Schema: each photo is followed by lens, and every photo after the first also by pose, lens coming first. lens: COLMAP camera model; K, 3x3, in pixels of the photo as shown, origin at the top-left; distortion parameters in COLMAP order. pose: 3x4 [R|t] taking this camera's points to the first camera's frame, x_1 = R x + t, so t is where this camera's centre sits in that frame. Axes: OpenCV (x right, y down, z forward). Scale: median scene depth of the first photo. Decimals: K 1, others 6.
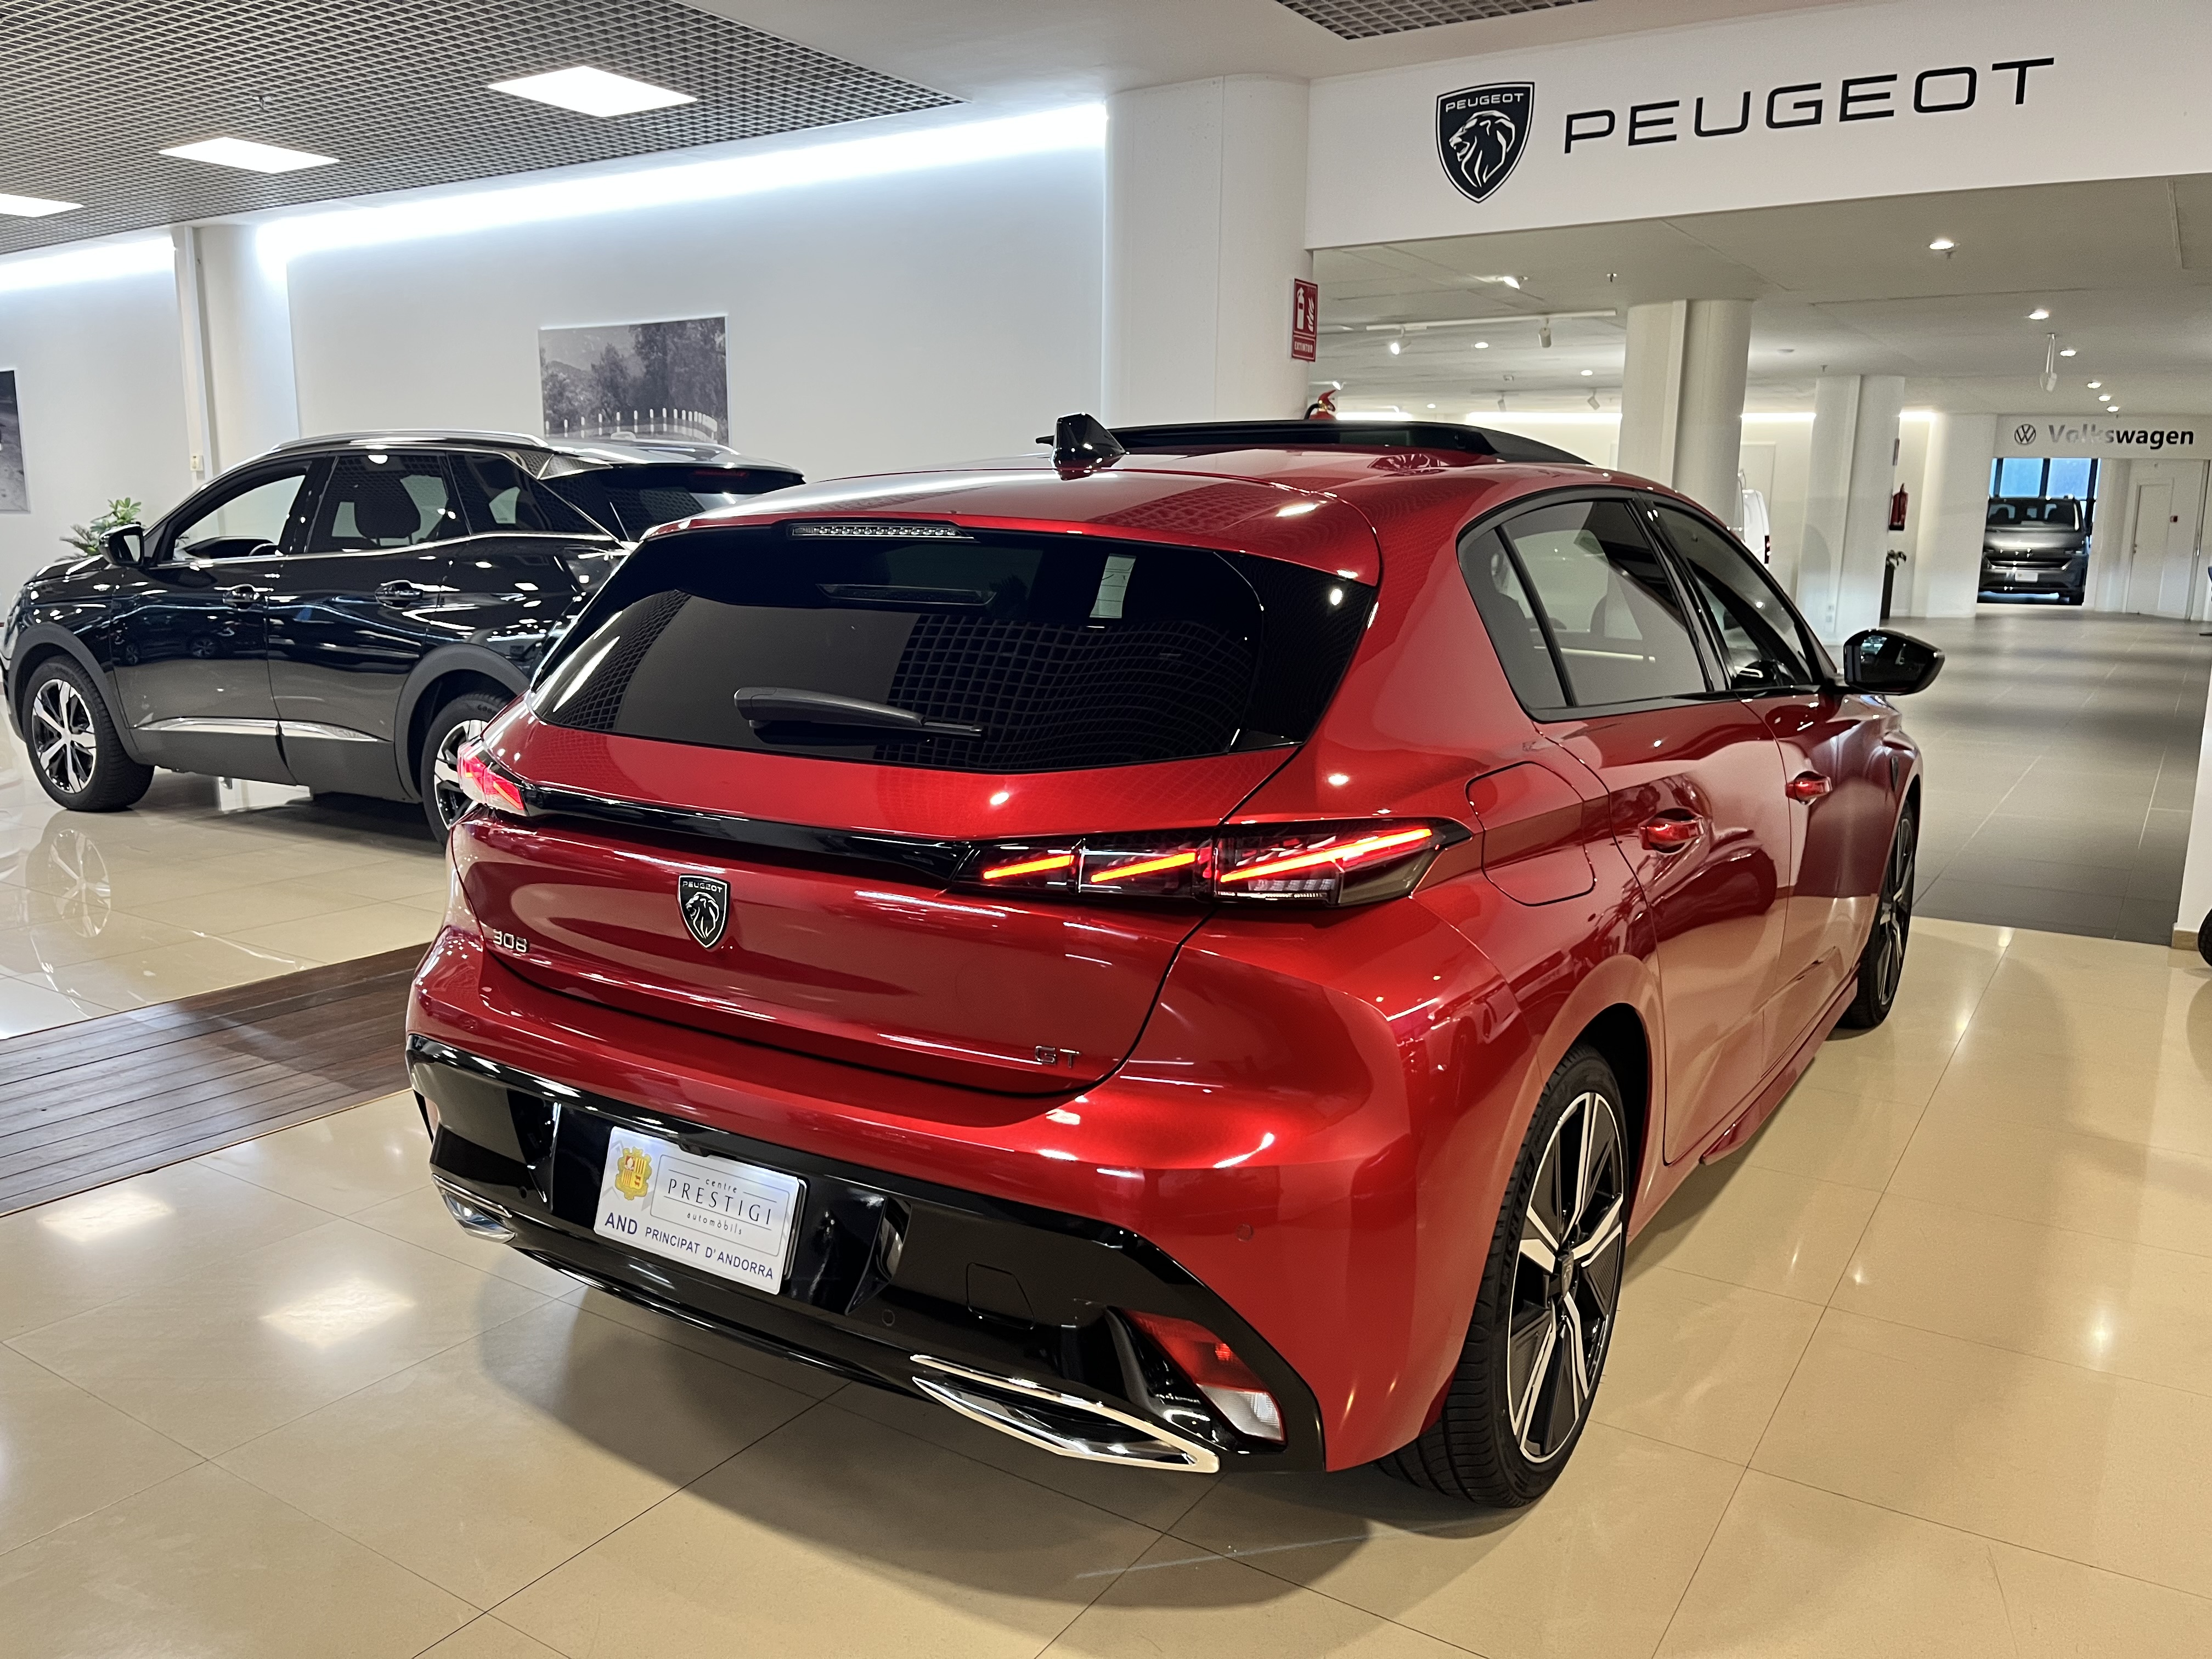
lens RADIAL K [[1681.0, 0, 1085.1], [0, 1681.0, 834.8], [0, 0, 1]] dist [0.077329, -0.108896]
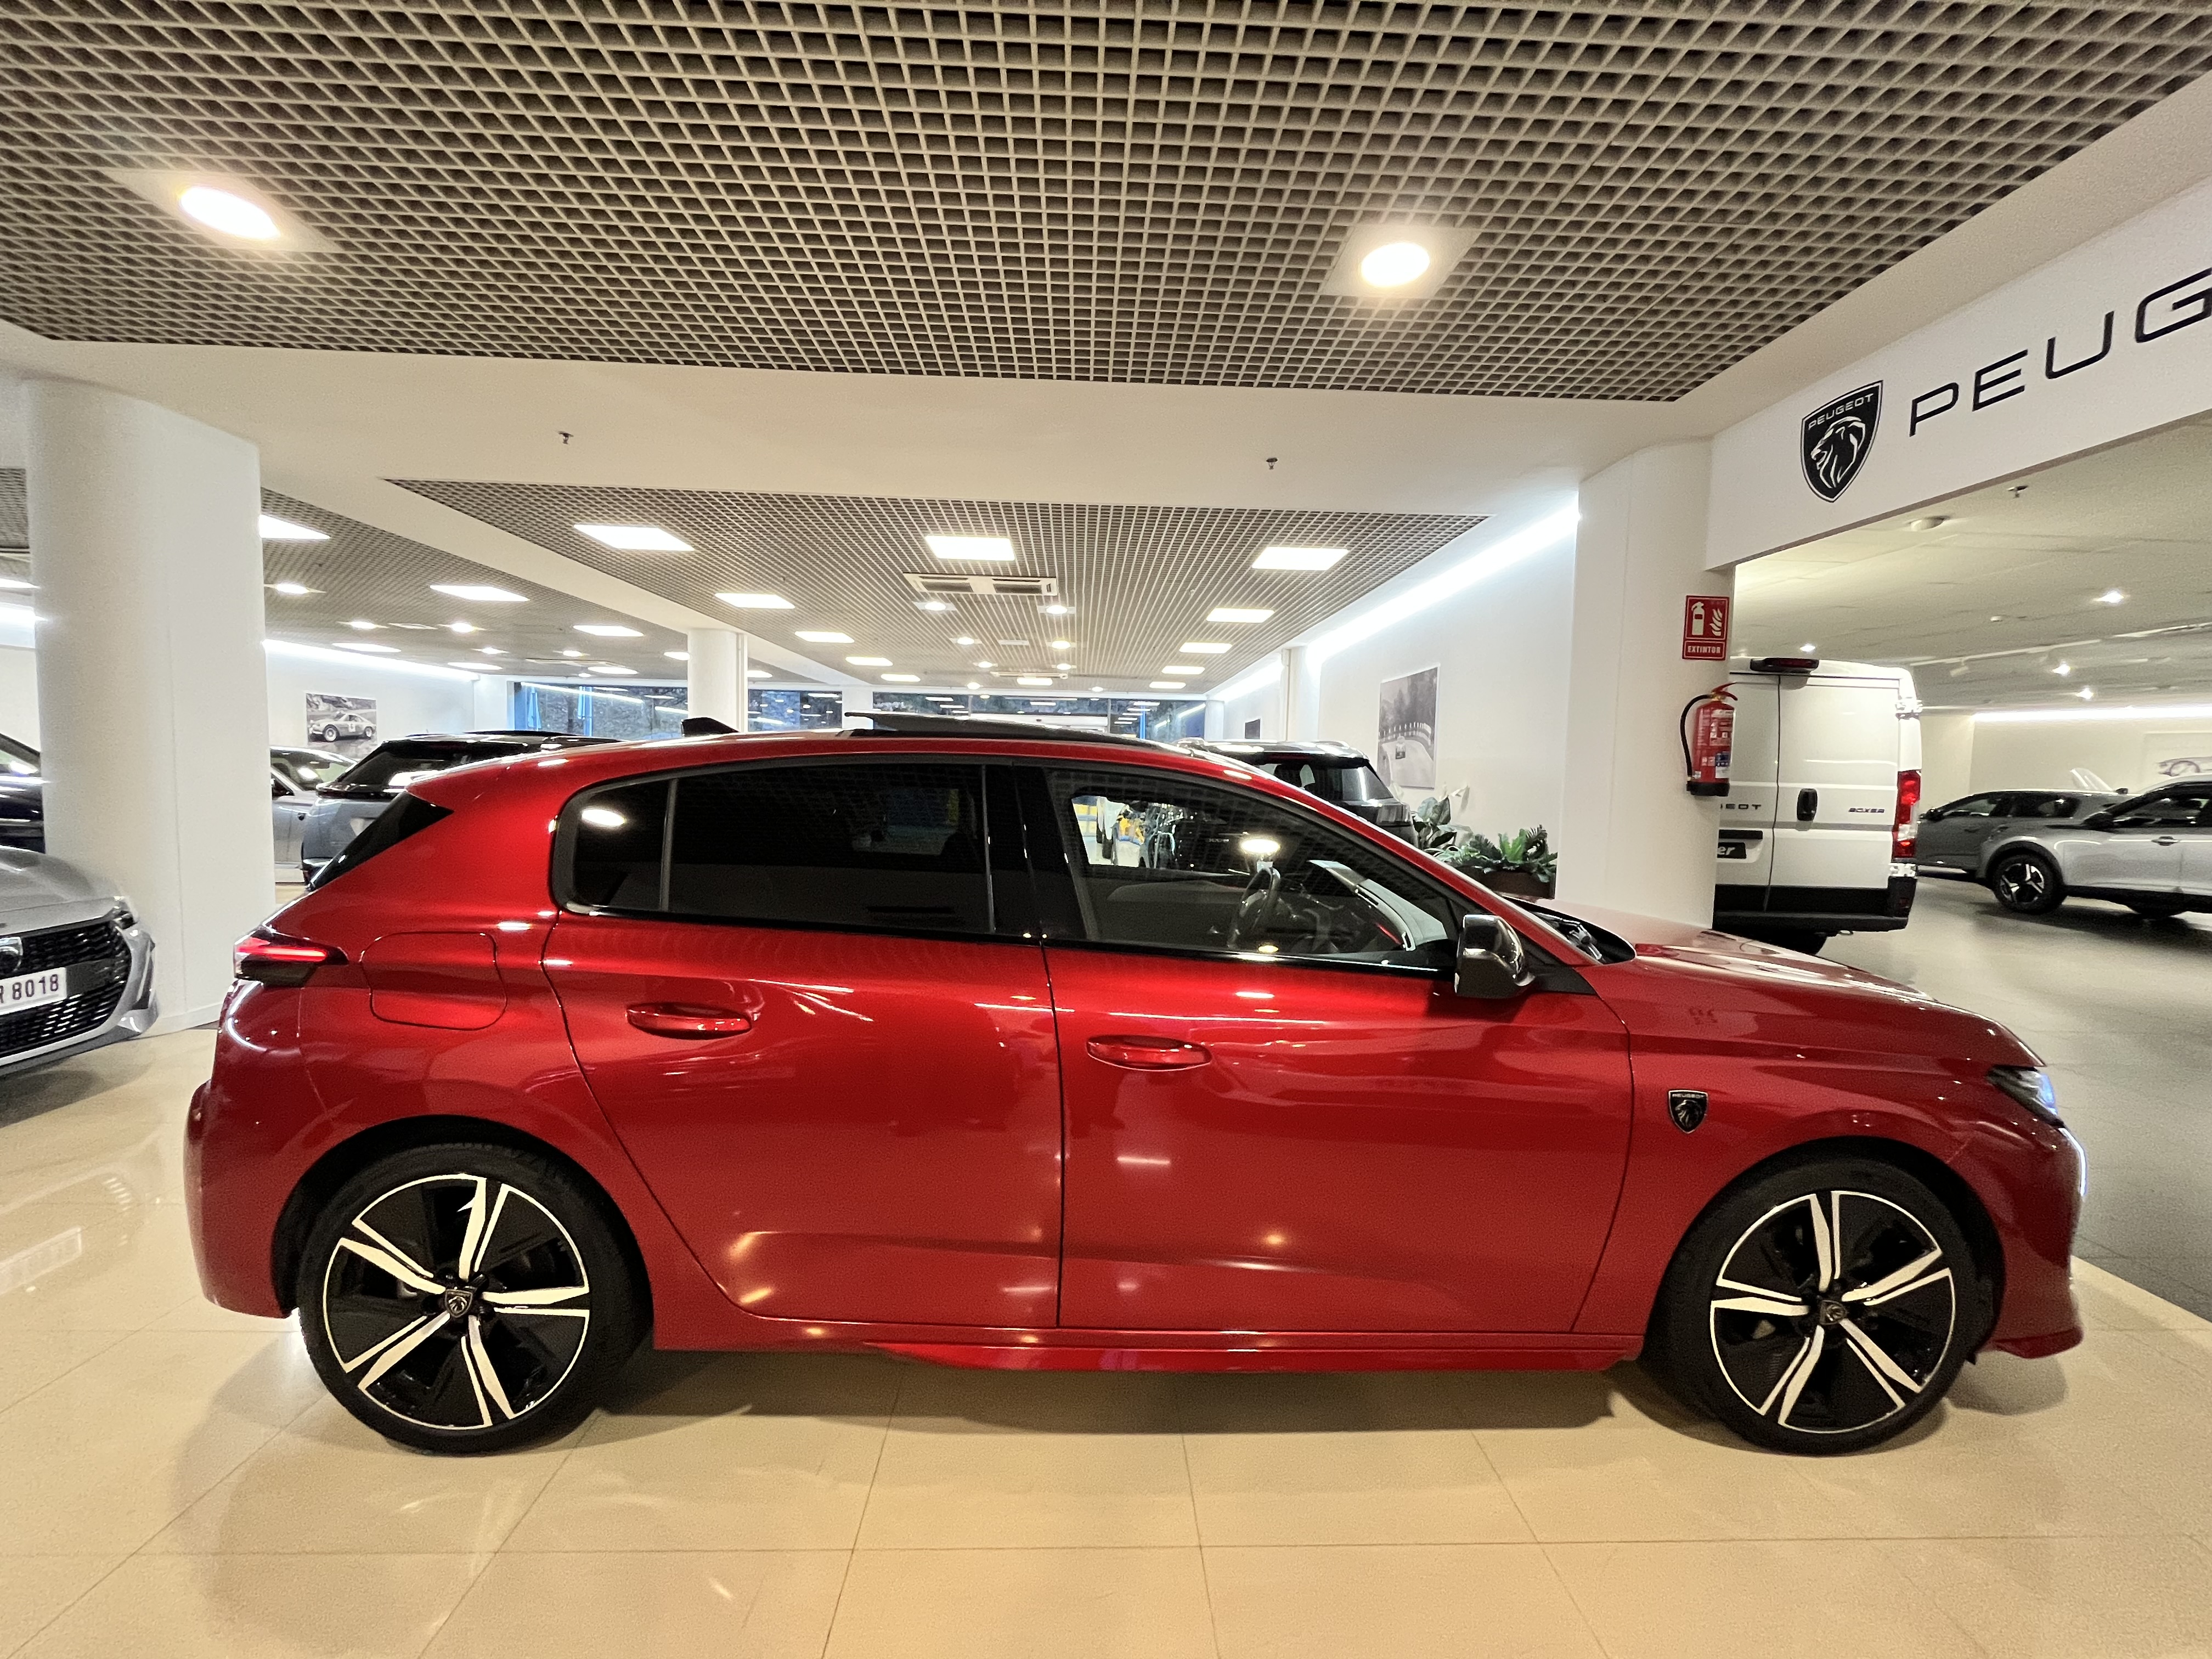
lens RADIAL K [[902.3, 0, 1108.3], [0, 902.3, 830.3], [0, 0, 1]] dist [0.001489, 0.000593]
pose [[0.580150, 0.058025, -0.812440, 0.361890], [-0.167170, 0.984707, -0.049046, -0.054771], [0.797170, 0.164270, 0.580978, 0.283041]]
